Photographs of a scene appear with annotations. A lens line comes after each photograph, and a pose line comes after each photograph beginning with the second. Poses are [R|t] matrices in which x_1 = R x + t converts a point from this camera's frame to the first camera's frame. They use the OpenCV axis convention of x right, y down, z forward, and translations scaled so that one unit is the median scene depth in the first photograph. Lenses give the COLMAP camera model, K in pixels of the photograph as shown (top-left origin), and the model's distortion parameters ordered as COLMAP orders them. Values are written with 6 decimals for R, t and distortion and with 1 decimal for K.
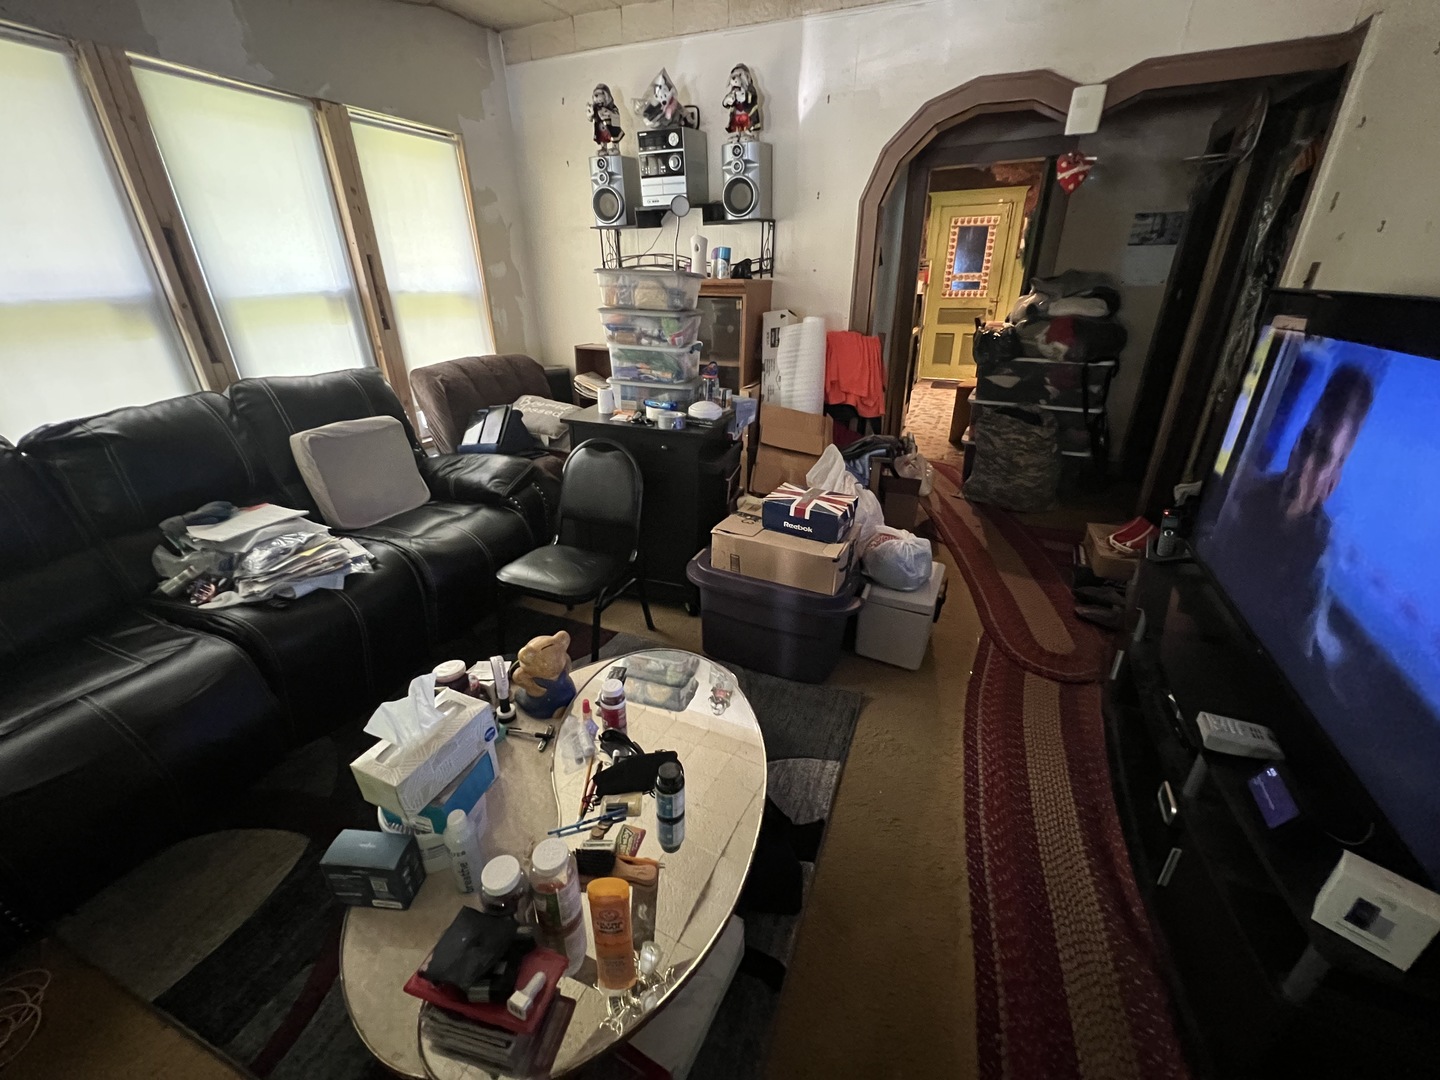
lens RADIAL K [[576.2, 0, 722.3], [0, 576.2, 540.0], [0, 0, 1]] dist [-0.000099, 0.000005]
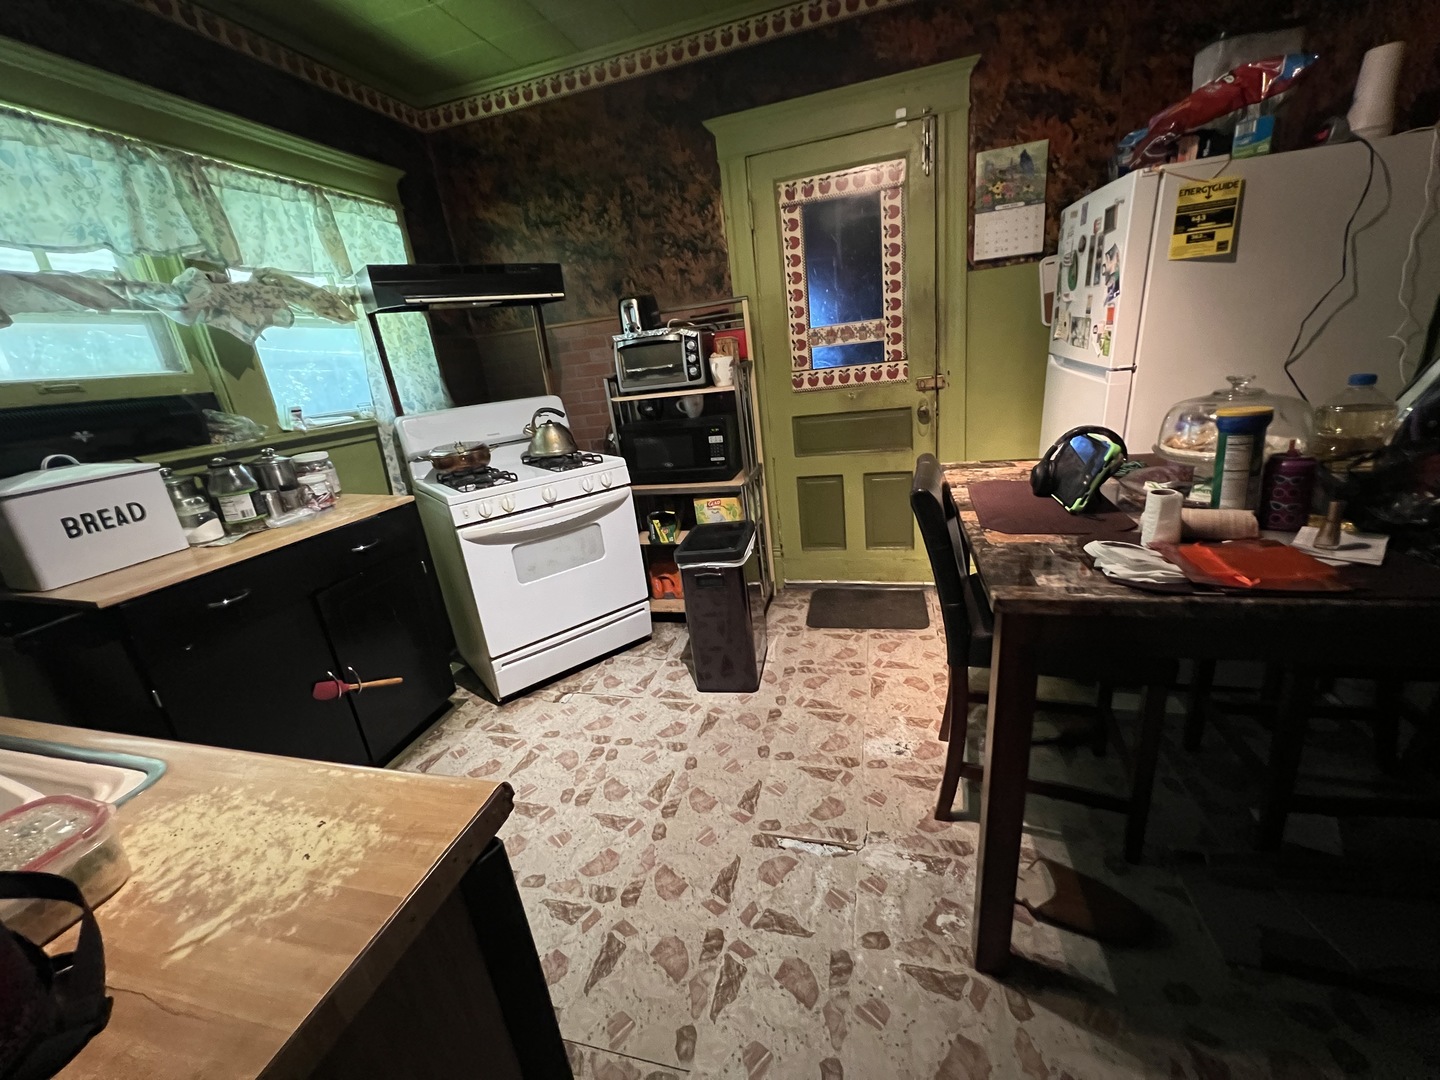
lens RADIAL K [[576.2, 0, 719.2], [0, 576.2, 541.6], [0, 0, 1]] dist [-0.000099, 0.000005]
pose [[0.980875, -0.146097, 0.128610, 0.279209], [0.159848, 0.981648, -0.104002, -0.301815], [-0.111055, 0.122571, 0.986227, 0.665329]]
